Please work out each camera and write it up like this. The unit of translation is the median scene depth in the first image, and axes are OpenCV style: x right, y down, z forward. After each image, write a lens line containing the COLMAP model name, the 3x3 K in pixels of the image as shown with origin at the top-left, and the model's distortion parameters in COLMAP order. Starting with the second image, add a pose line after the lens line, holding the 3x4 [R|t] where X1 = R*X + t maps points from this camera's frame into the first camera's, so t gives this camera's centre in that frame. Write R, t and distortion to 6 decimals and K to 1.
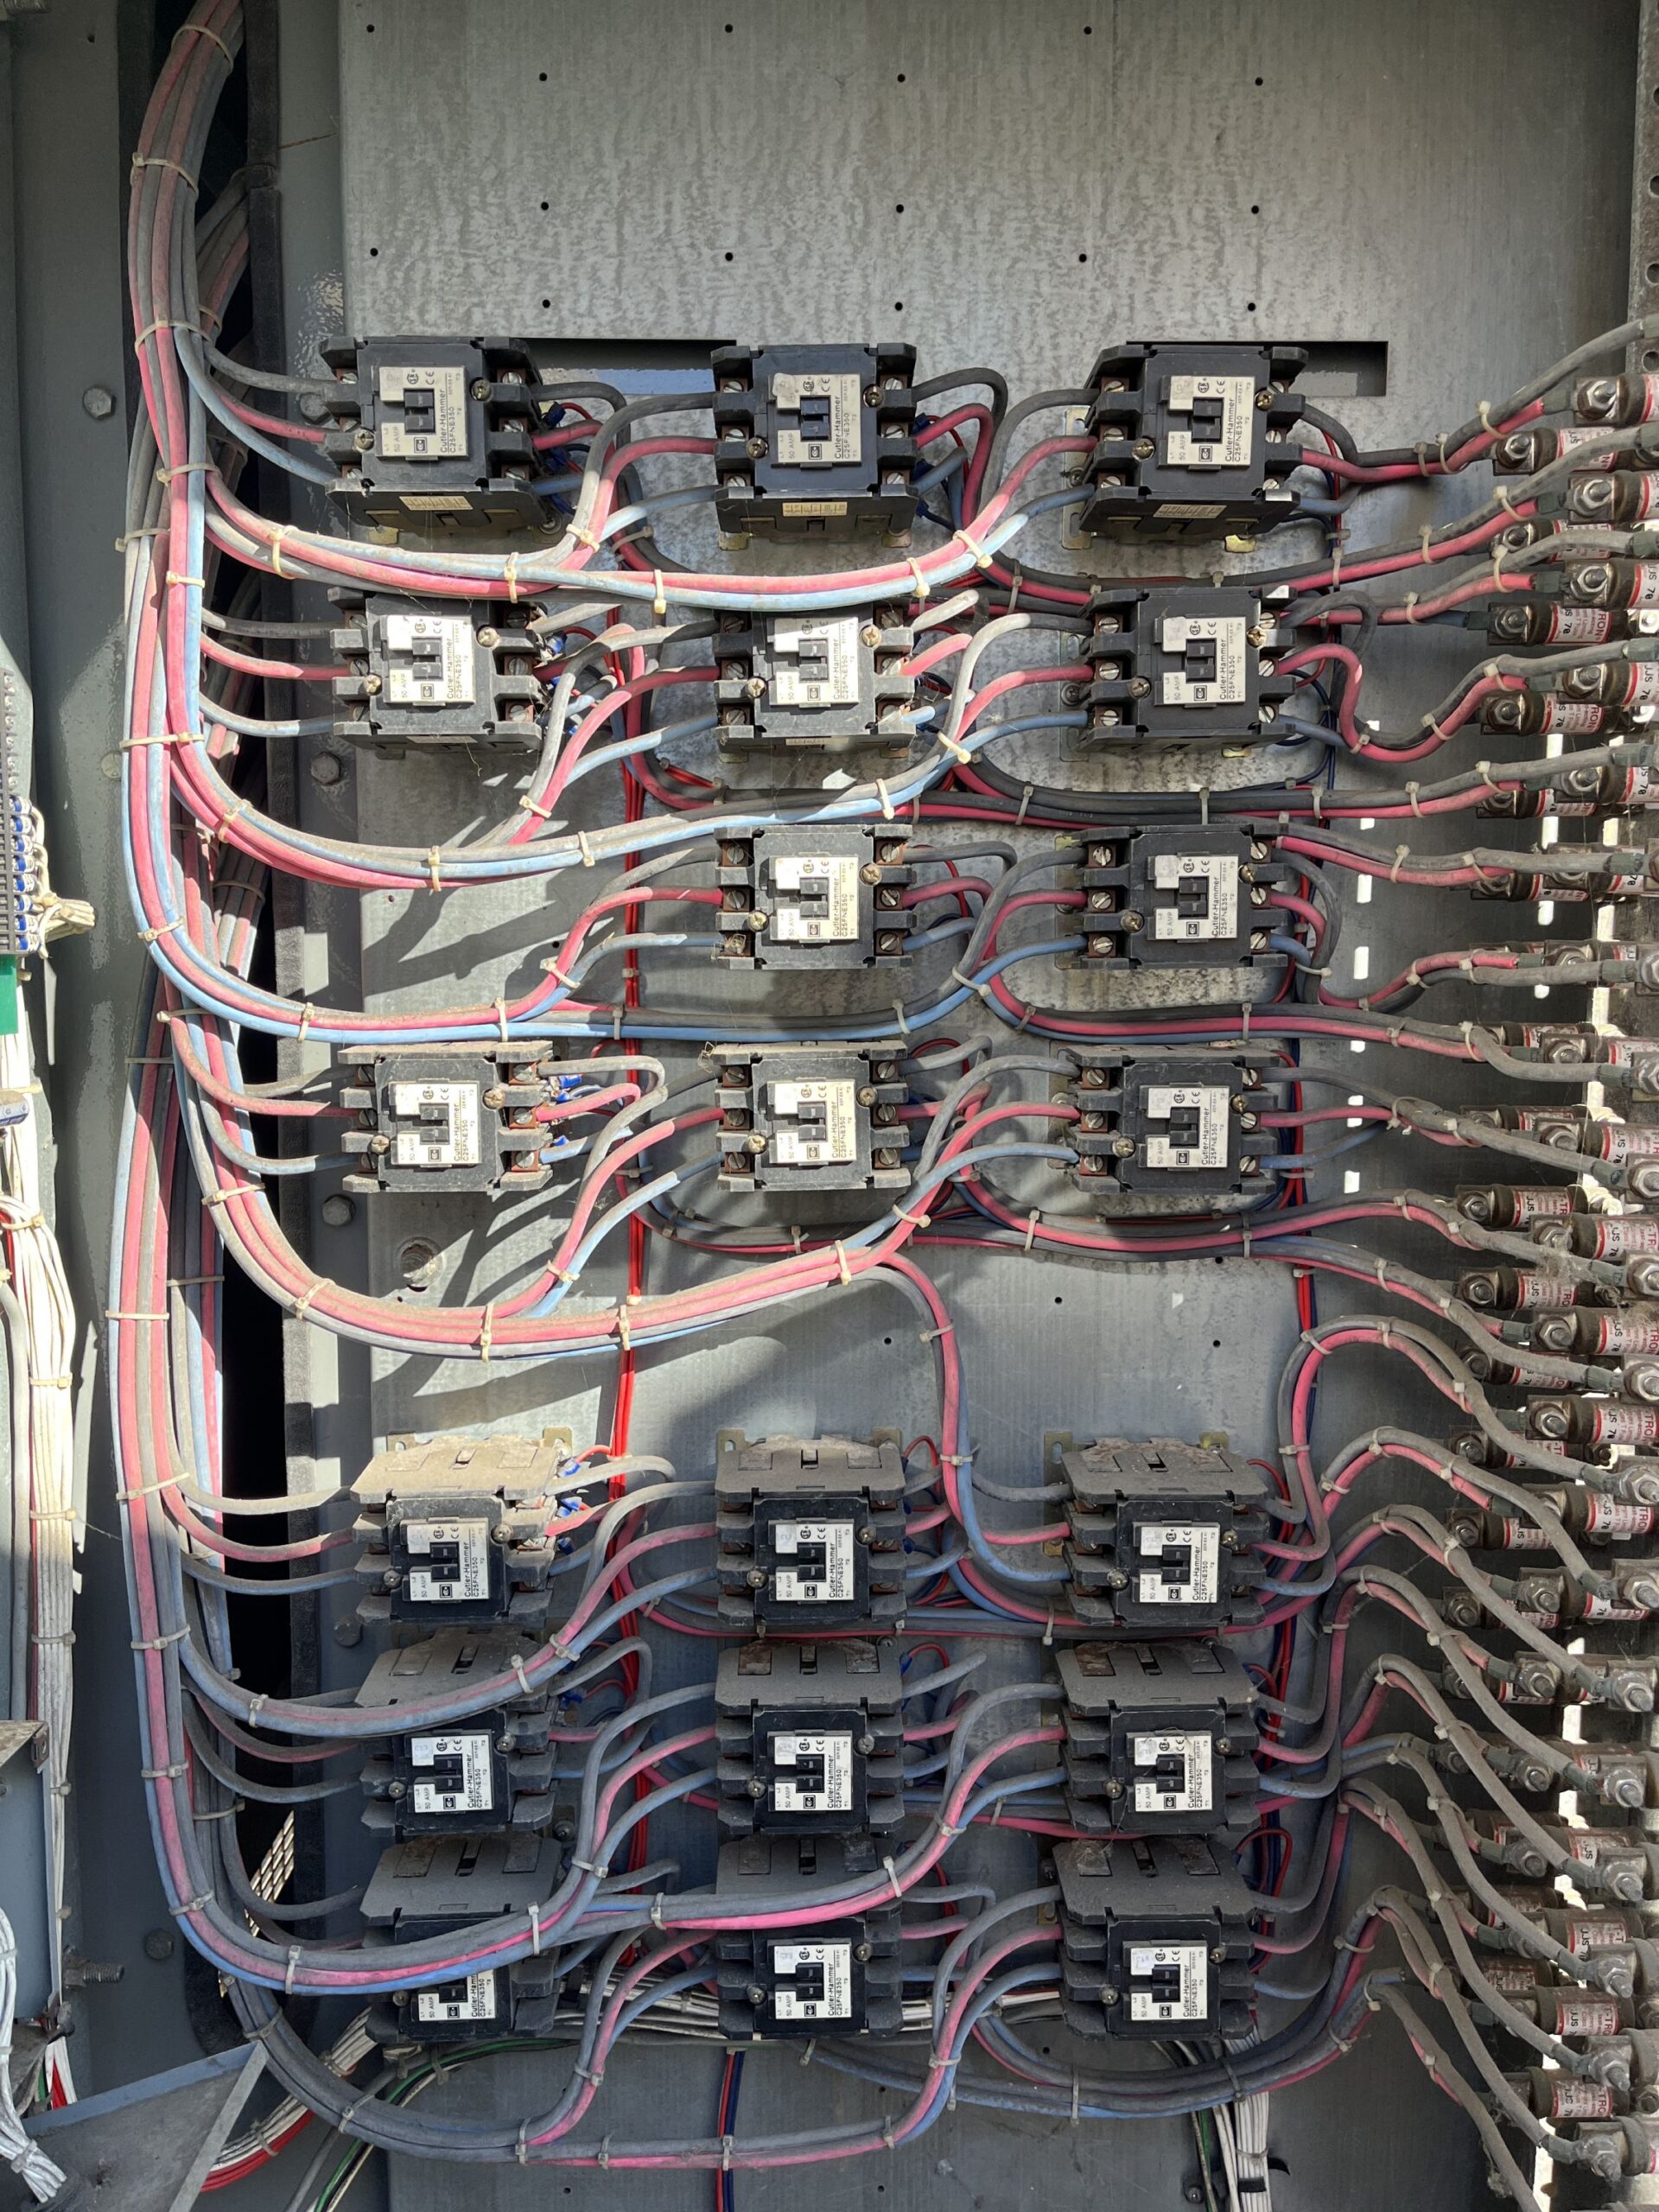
lens RADIAL K [[1683.4, 0, 822.8], [0, 1683.4, 1110.8], [0, 0, 1]] dist [0.068615, -0.101438]
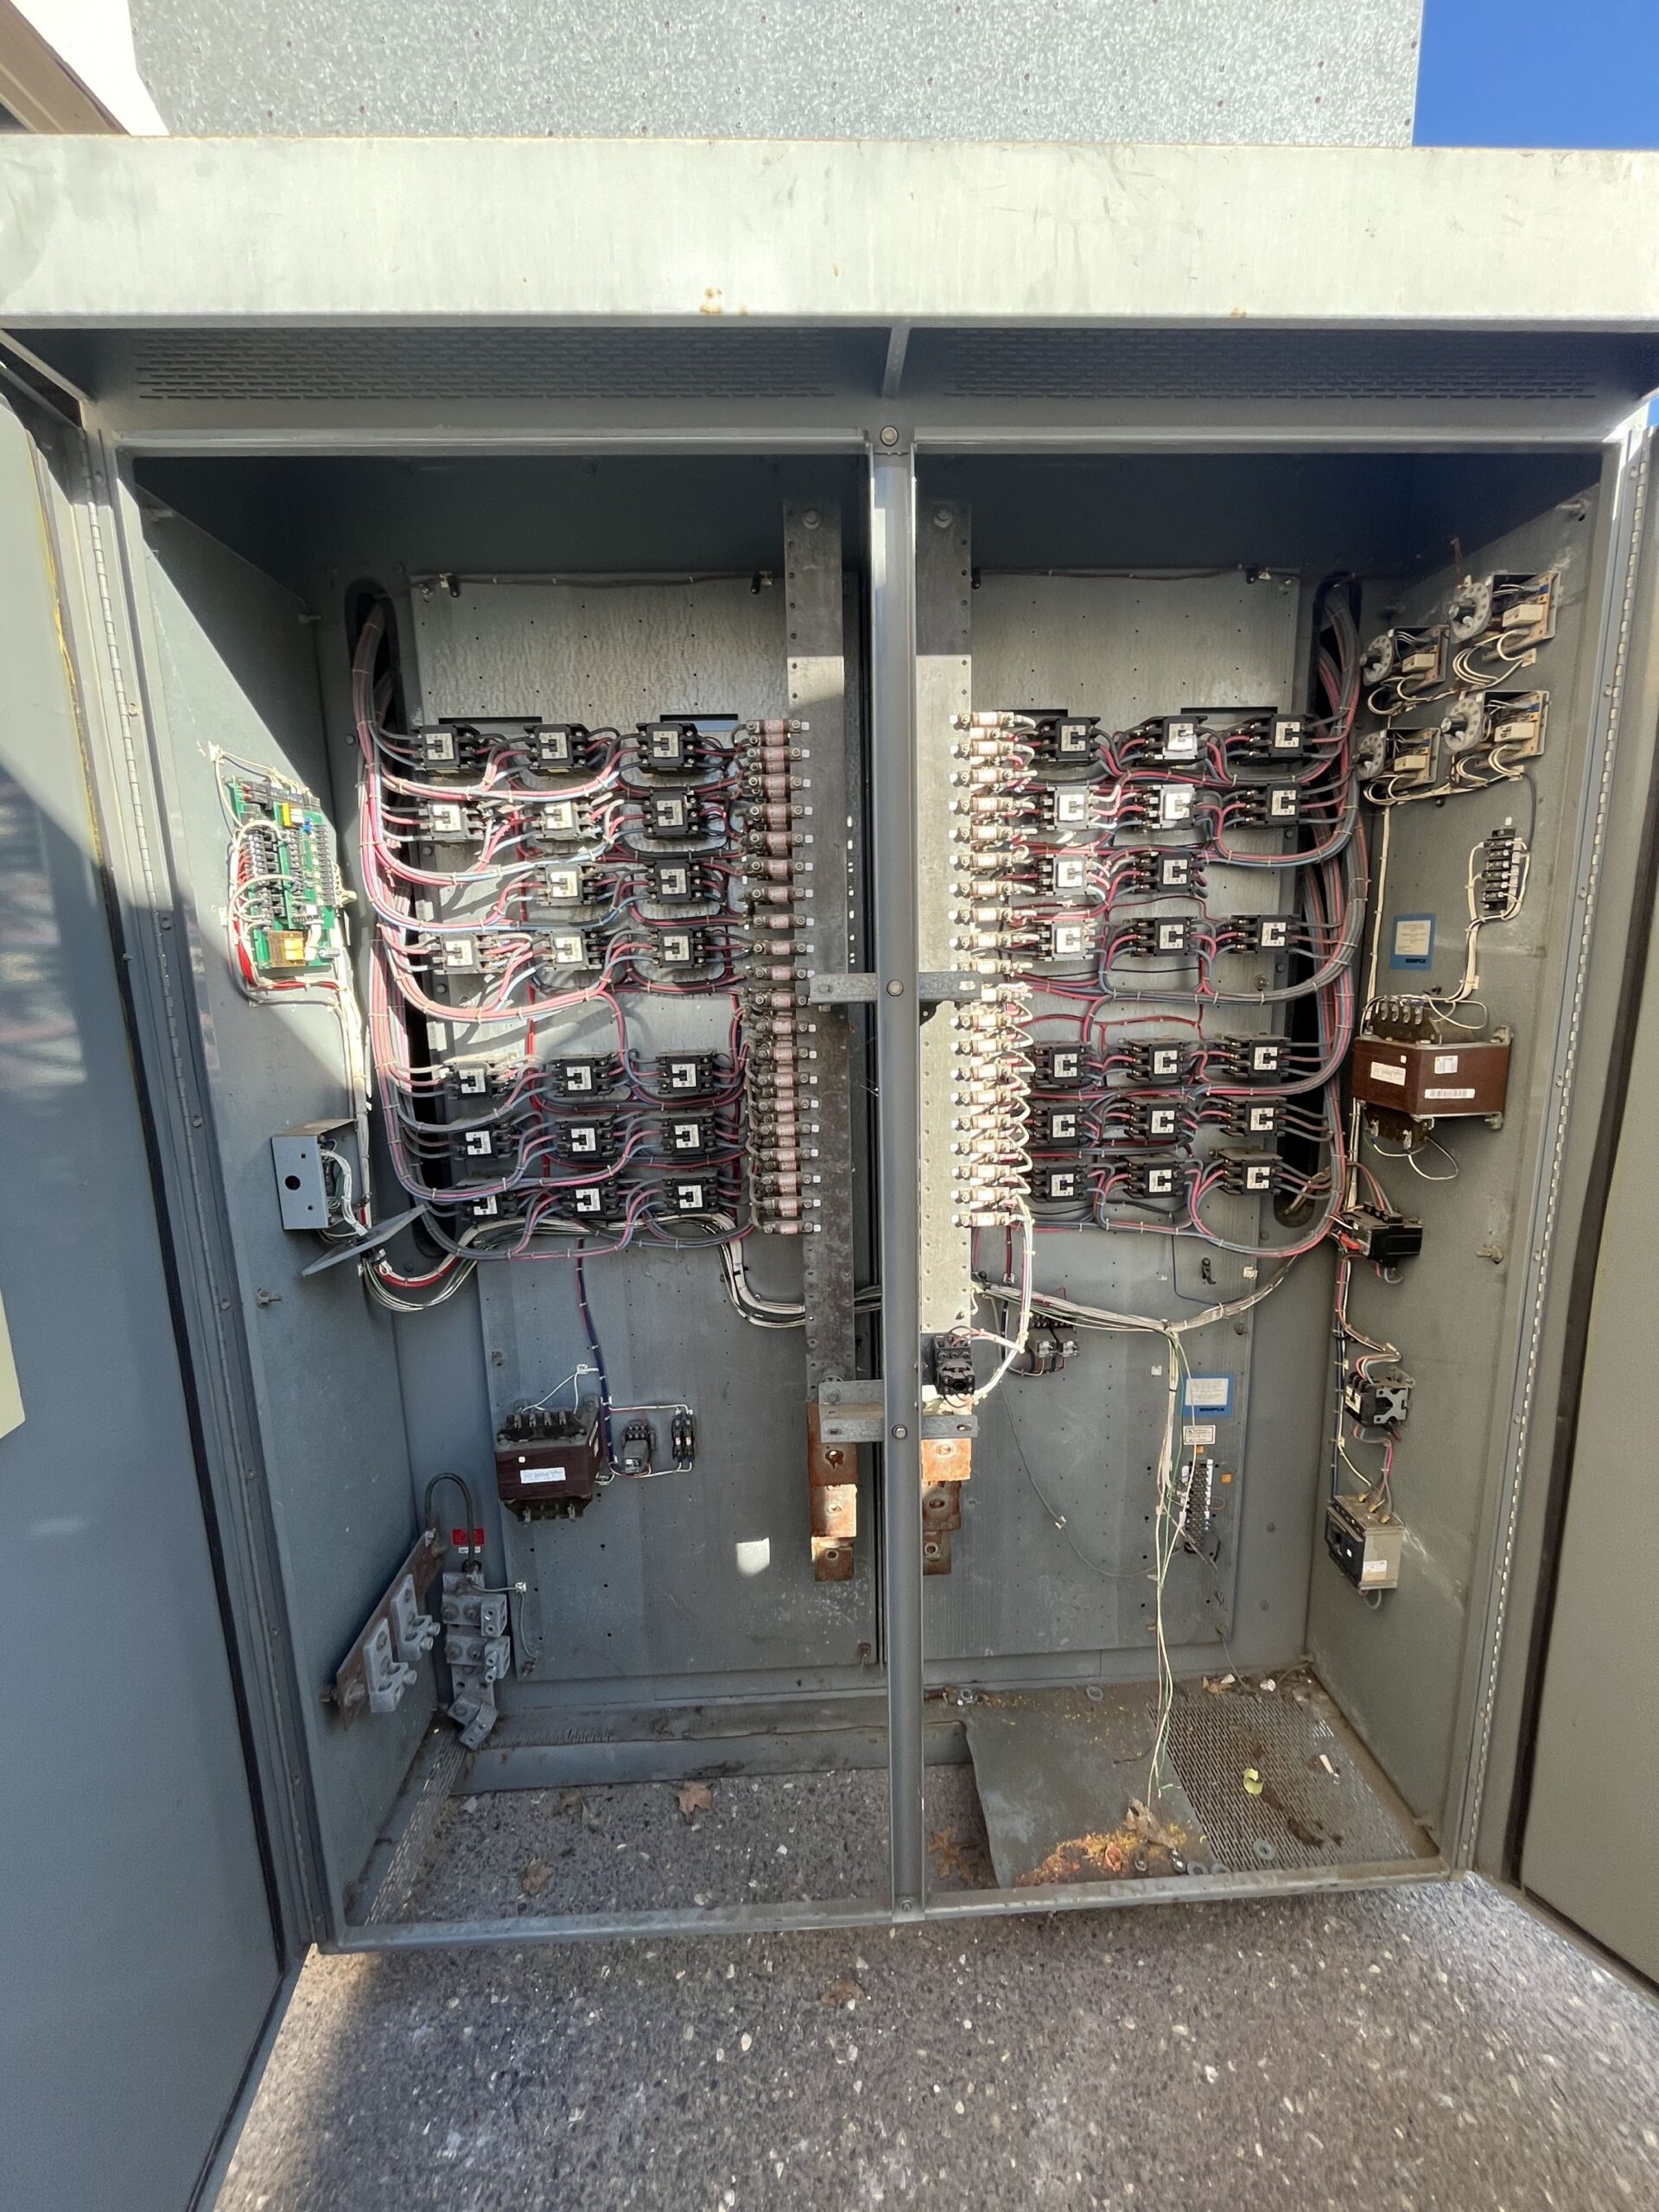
lens RADIAL K [[904.9, 0, 838.5], [0, 904.9, 1098.9], [0, 0, 1]] dist [-0.000331, -0.001387]
pose [[0.998952, -0.033132, 0.031582, 0.468119], [0.030739, 0.996823, 0.073478, 0.188072], [-0.033916, -0.072430, 0.996797, -0.876740]]
